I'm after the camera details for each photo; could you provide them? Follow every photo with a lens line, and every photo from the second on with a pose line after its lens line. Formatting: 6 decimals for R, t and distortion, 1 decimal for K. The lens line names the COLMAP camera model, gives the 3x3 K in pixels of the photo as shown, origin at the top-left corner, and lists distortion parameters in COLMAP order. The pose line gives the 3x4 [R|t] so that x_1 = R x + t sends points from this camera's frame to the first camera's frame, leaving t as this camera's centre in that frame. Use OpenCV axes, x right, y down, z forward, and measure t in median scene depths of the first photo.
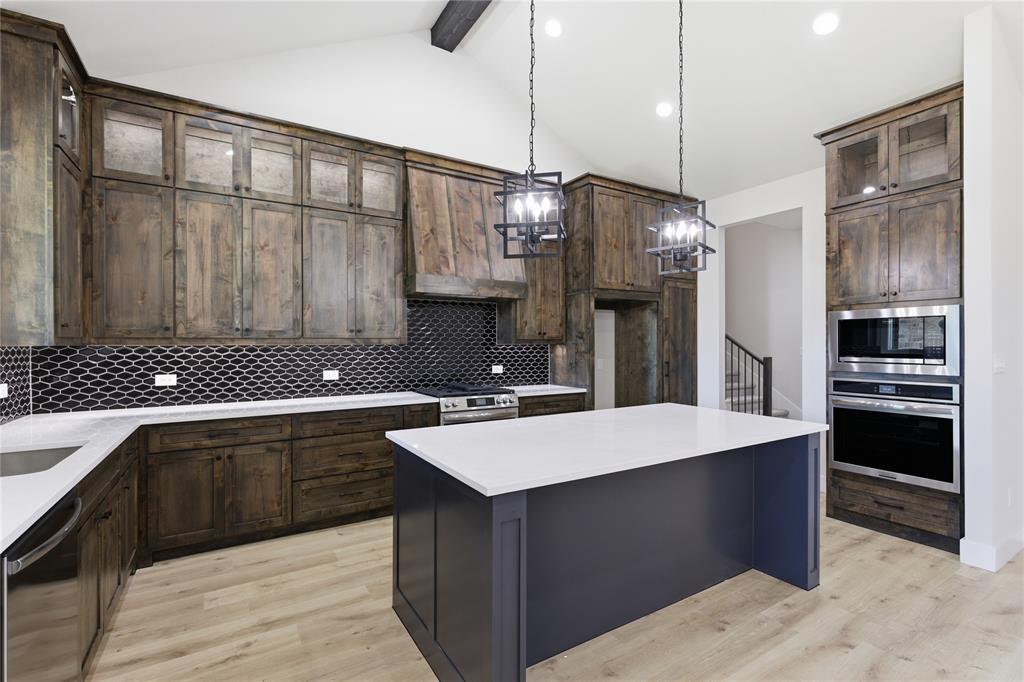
lens RADIAL K [[466.2, 0, 512.1], [0, 466.2, 342.4], [0, 0, 1]] dist [-0.000536, 0.002044]
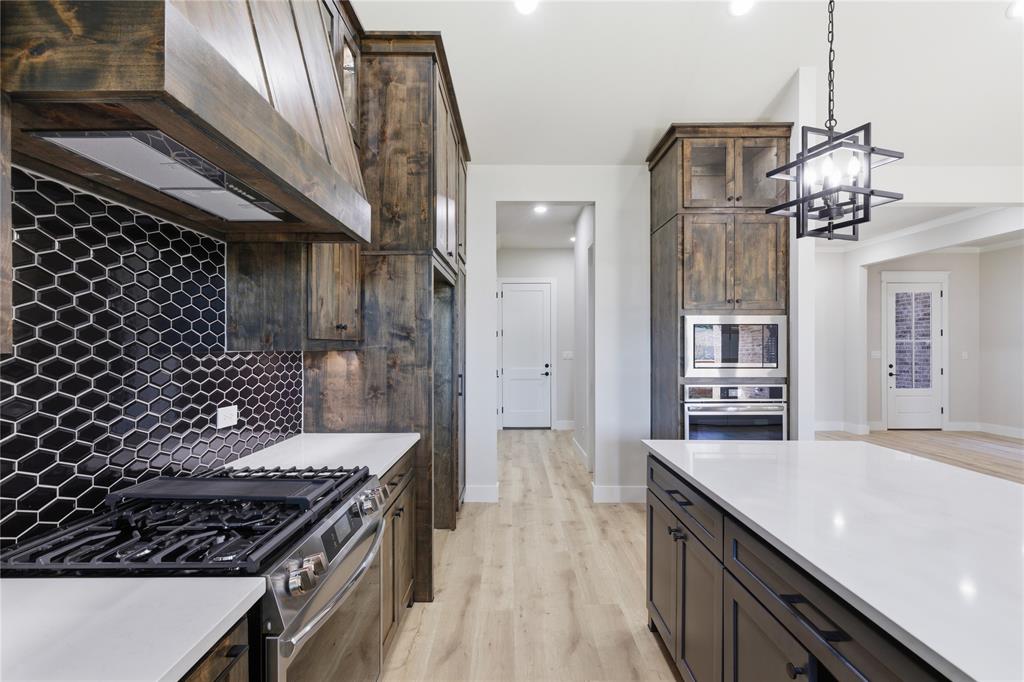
lens RADIAL K [[466.2, 0, 512.0], [0, 466.2, 348.8], [0, 0, 1]] dist [-0.000536, 0.002044]
pose [[0.523651, -0.002427, 0.851929, -0.321834], [-0.004212, 0.999976, 0.005438, -0.001402], [-0.851922, -0.006436, 0.523628, 0.821786]]
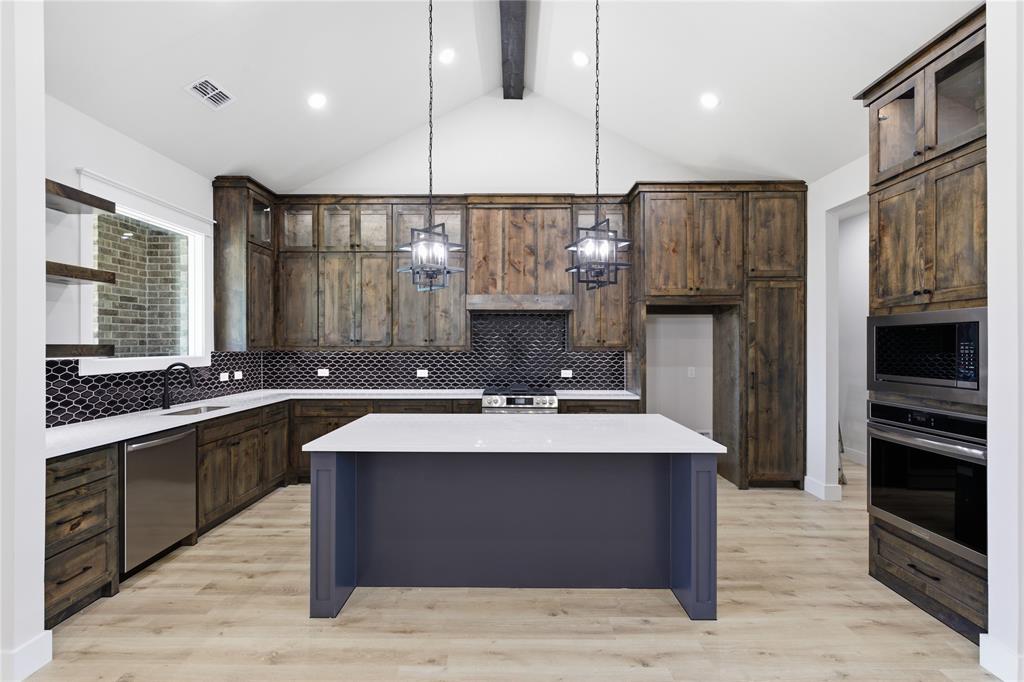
lens RADIAL K [[466.2, 0, 510.4], [0, 466.2, 342.8], [0, 0, 1]] dist [-0.000536, 0.002044]
pose [[0.846298, 0.001665, -0.532707, 0.602760], [-0.001535, 0.999999, 0.000687, -0.020853], [0.532707, 0.000236, 0.846300, 0.003415]]
